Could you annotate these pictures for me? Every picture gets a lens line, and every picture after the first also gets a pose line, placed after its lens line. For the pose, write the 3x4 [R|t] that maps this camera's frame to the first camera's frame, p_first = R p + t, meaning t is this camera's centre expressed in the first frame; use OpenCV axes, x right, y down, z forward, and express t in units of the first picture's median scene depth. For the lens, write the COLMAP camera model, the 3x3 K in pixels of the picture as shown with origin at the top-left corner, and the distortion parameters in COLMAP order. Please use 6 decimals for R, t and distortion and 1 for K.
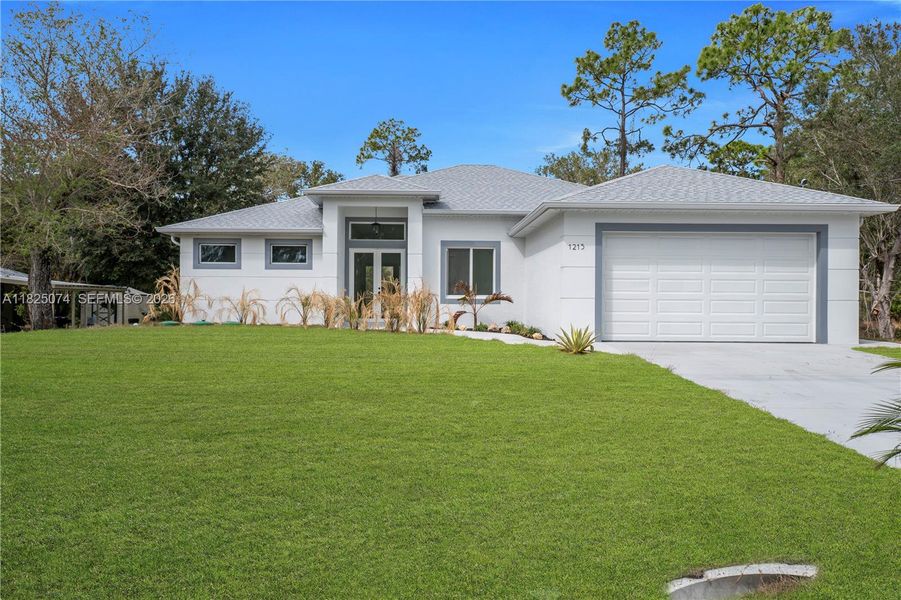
lens RADIAL K [[734.9, 0, 452.7], [0, 734.9, 303.5], [0, 0, 1]] dist [0.010113, 0.054543]
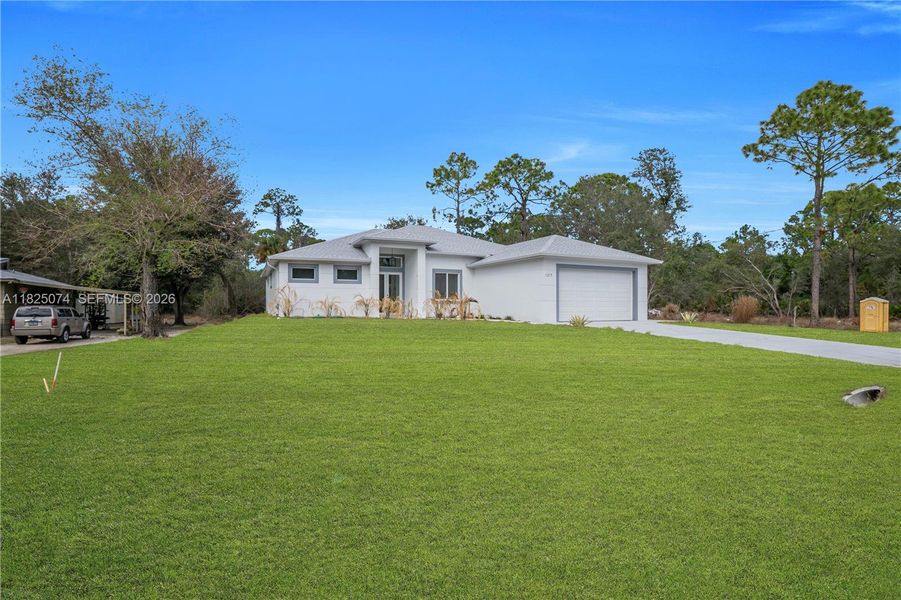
lens RADIAL K [[428.4, 0, 453.0], [0, 428.4, 308.9], [0, 0, 1]] dist [-0.049272, 0.000520]
pose [[0.916756, -0.010344, 0.399315, -0.391161], [0.005208, 0.999889, 0.013945, -0.001982], [-0.399415, -0.010704, 0.916708, 0.024874]]
